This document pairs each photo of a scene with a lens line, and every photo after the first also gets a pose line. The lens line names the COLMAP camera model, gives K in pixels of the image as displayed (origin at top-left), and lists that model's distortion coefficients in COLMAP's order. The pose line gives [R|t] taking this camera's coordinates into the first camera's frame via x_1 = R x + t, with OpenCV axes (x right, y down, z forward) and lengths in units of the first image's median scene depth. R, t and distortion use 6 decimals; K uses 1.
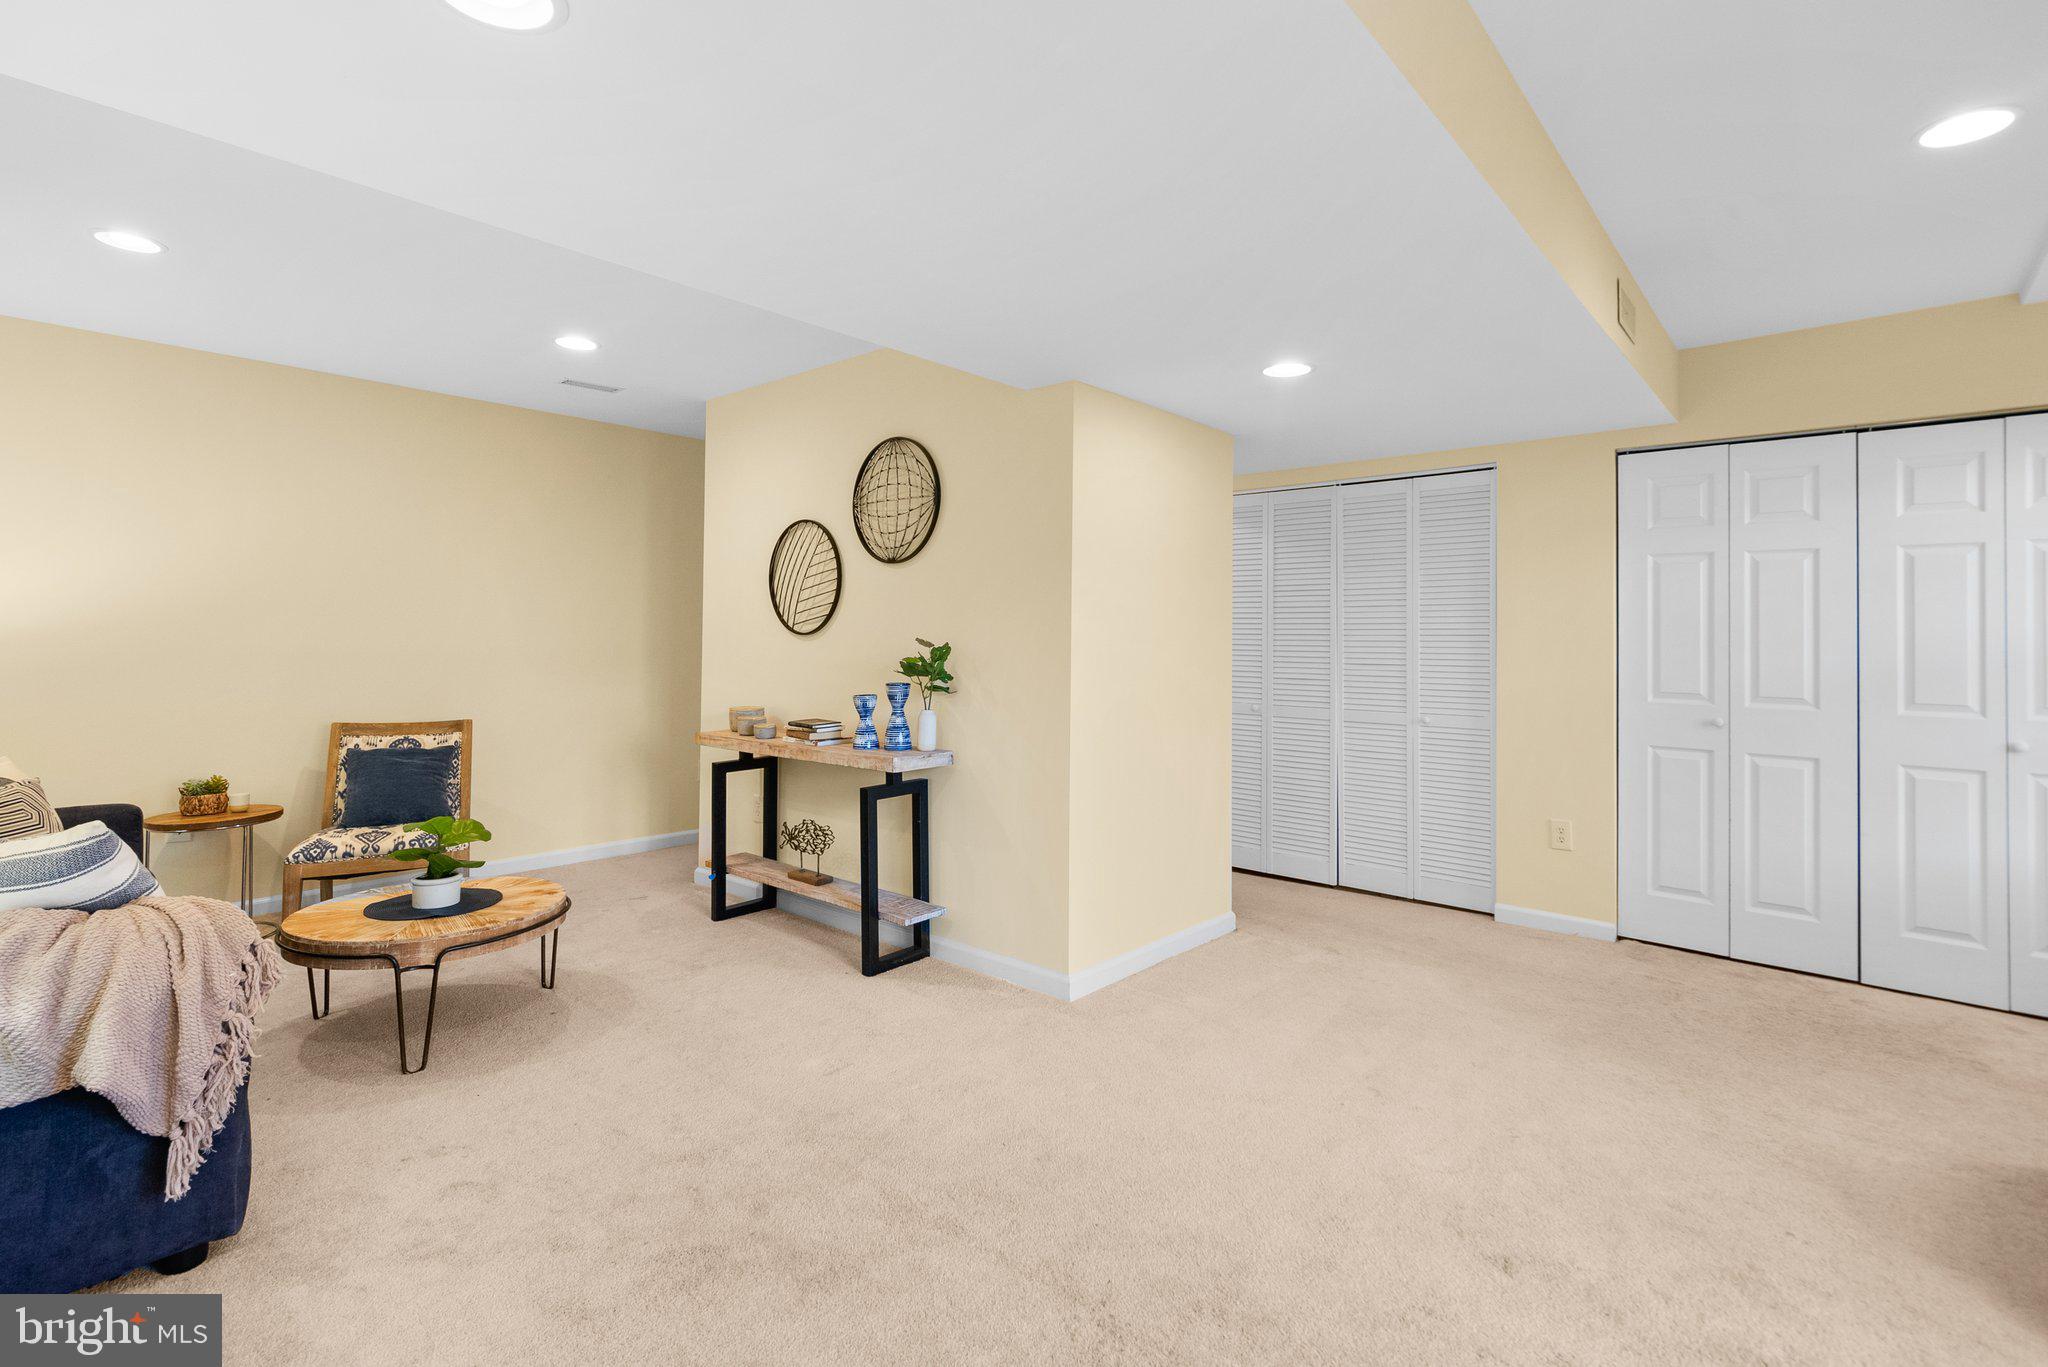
lens RADIAL K [[950.1, 0, 1020.4], [0, 950.1, 645.1], [0, 0, 1]] dist [-0.002568, -0.000182]
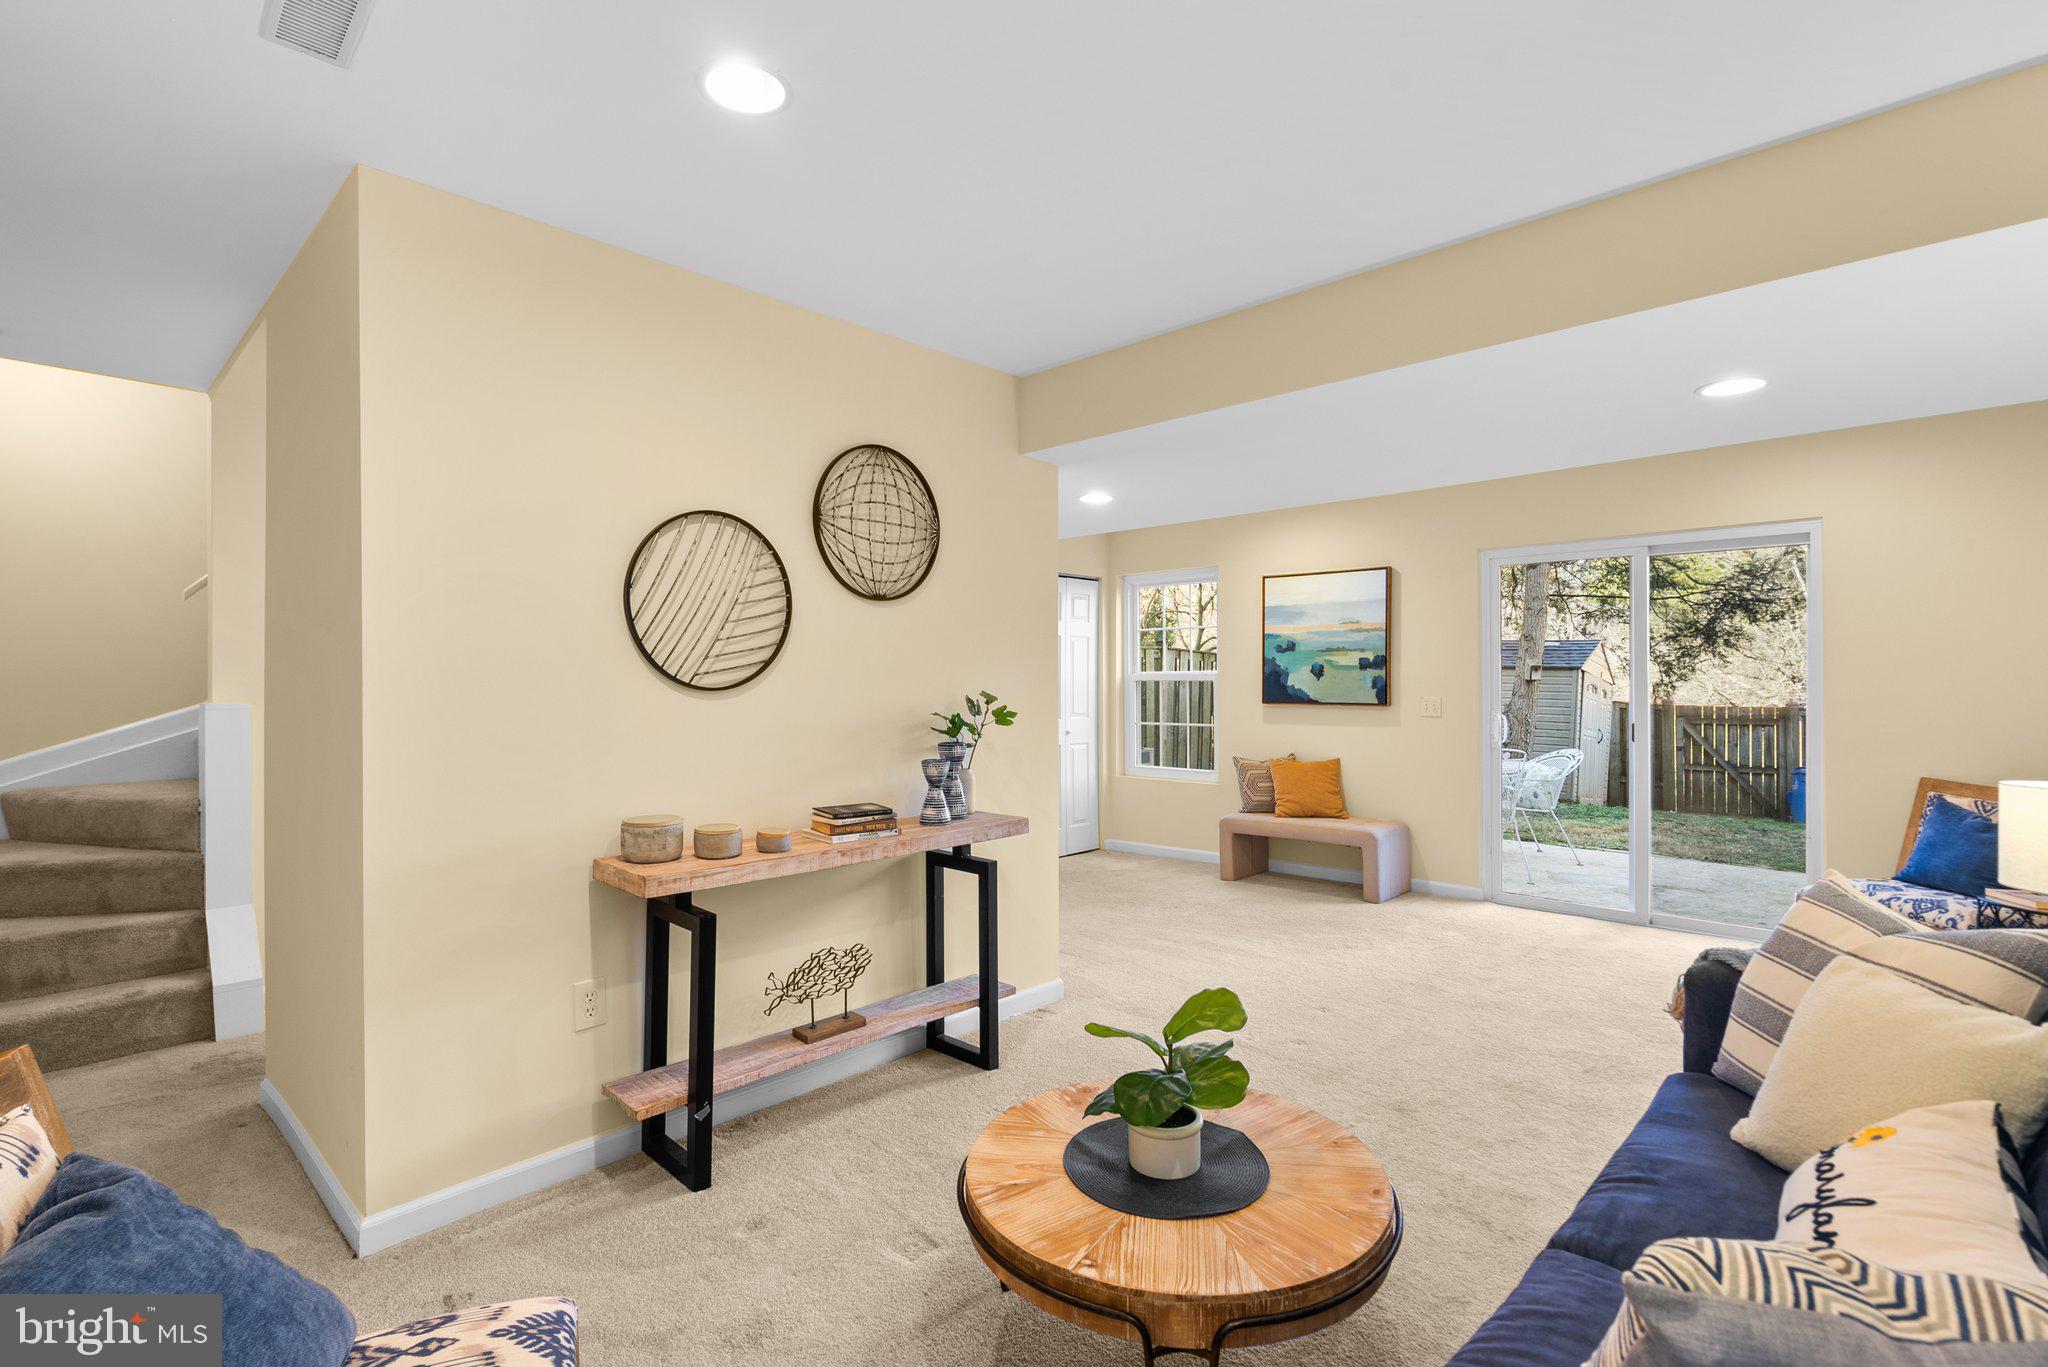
lens RADIAL K [[962.6, 0, 1013.8], [0, 962.6, 691.2], [0, 0, 1]] dist [0.000007, 0.000664]
pose [[0.054537, -0.010756, 0.998454, -0.950736], [0.010782, 0.999890, 0.010182, -0.015031], [-0.998454, 0.010210, 0.054647, 0.832222]]
